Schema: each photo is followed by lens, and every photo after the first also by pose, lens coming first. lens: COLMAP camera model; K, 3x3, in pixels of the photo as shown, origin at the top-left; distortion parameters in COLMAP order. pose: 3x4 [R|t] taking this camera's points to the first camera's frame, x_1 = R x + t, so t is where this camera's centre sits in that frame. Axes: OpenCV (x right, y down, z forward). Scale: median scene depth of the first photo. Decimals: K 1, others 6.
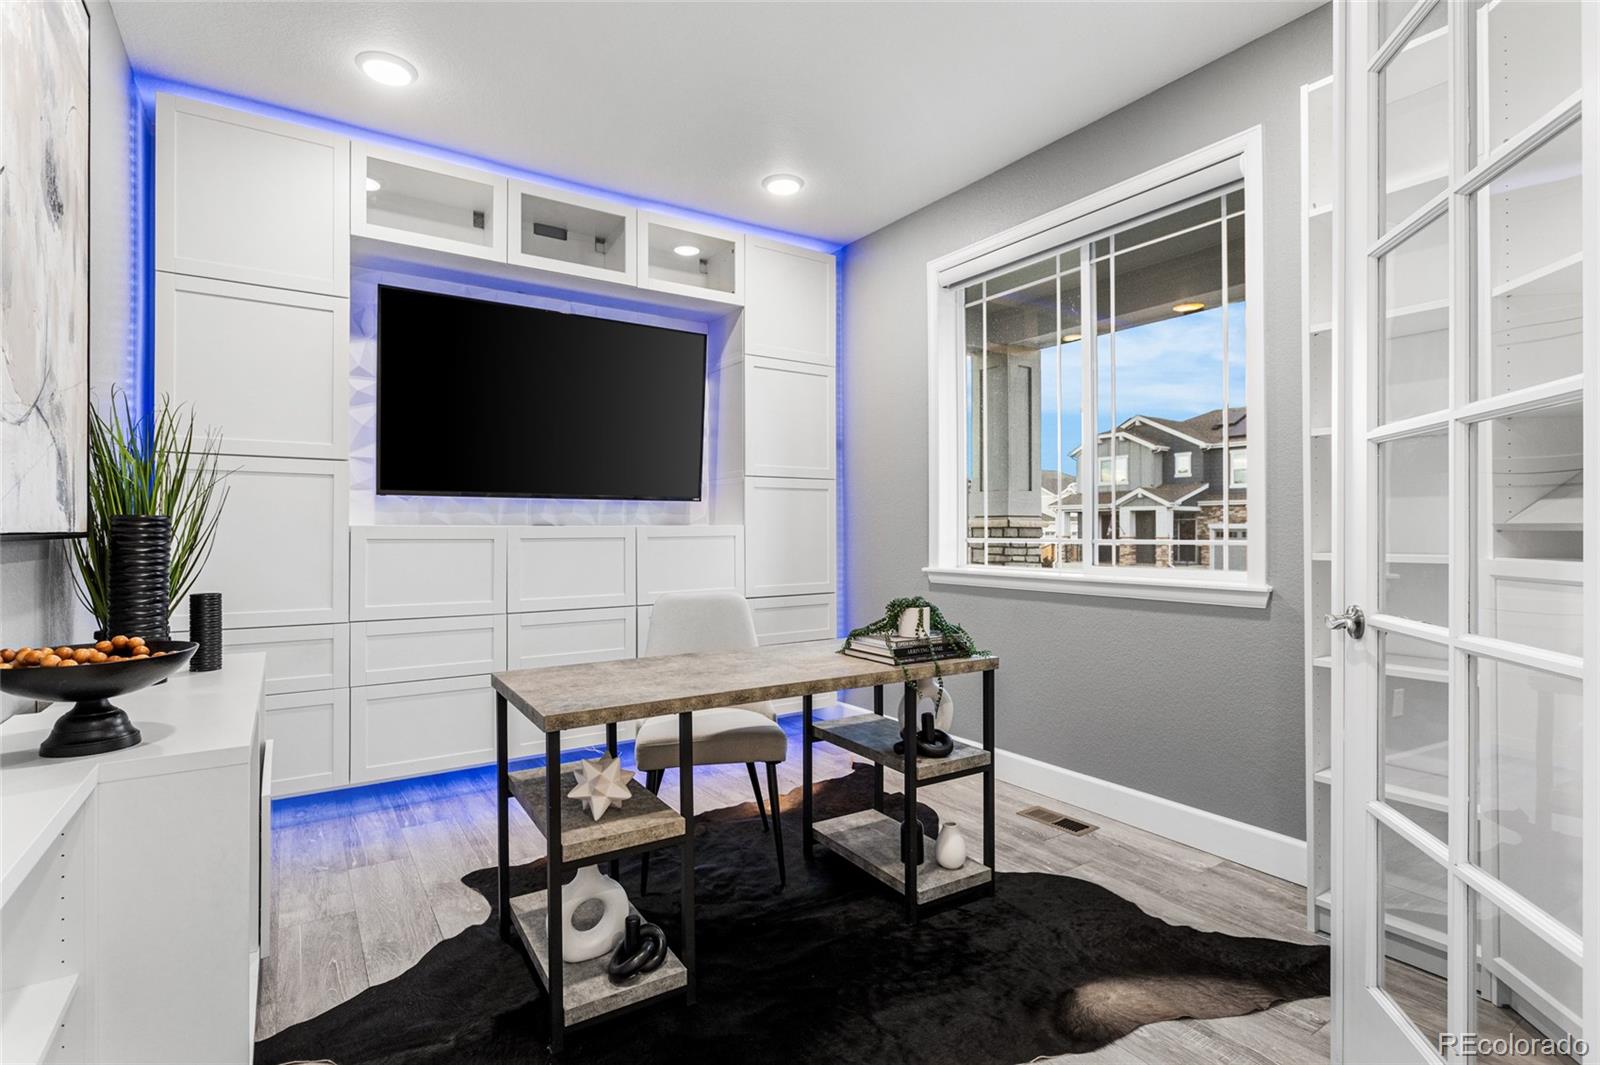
lens RADIAL K [[764.5, 0, 800.6], [0, 764.5, 526.2], [0, 0, 1]] dist [0.010980, -0.000583]
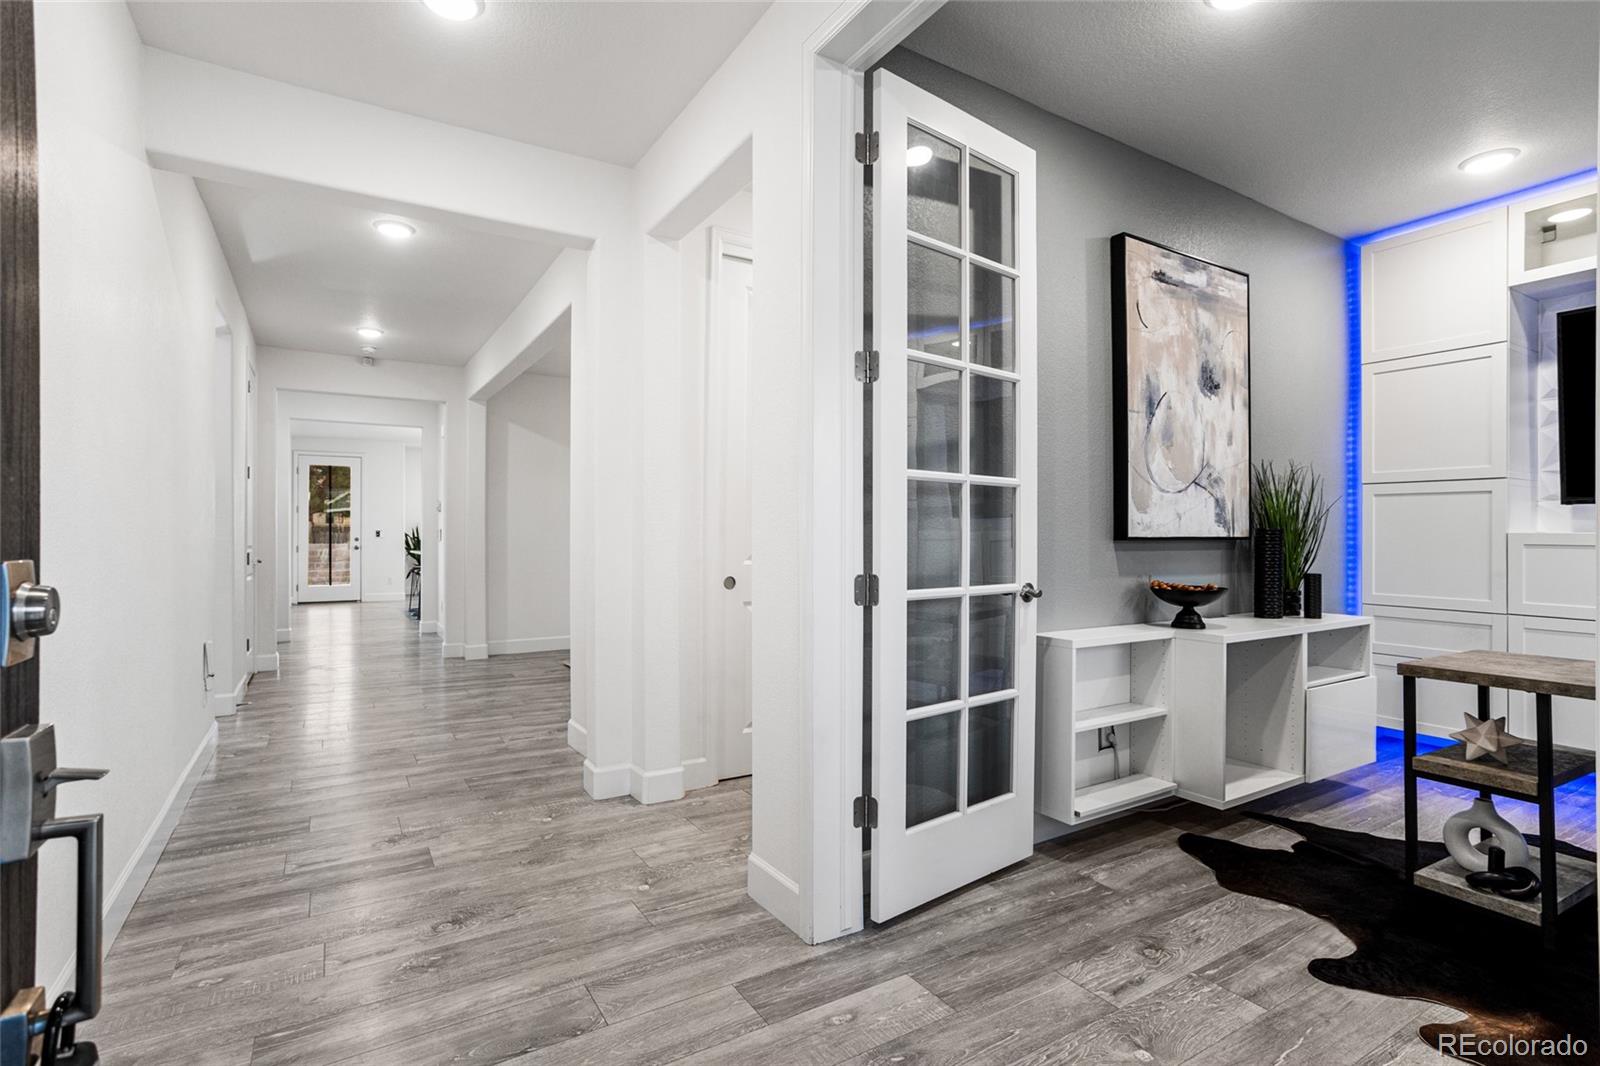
lens RADIAL K [[779.5, 0, 800.0], [0, 779.5, 533.0], [0, 0, 1]] dist [-0.045047, 0.029650]
pose [[-0.034375, -0.000445, -0.999409, 1.078358], [0.001375, 0.999999, -0.000493, -0.001986], [0.999408, -0.001391, -0.034374, -0.086120]]
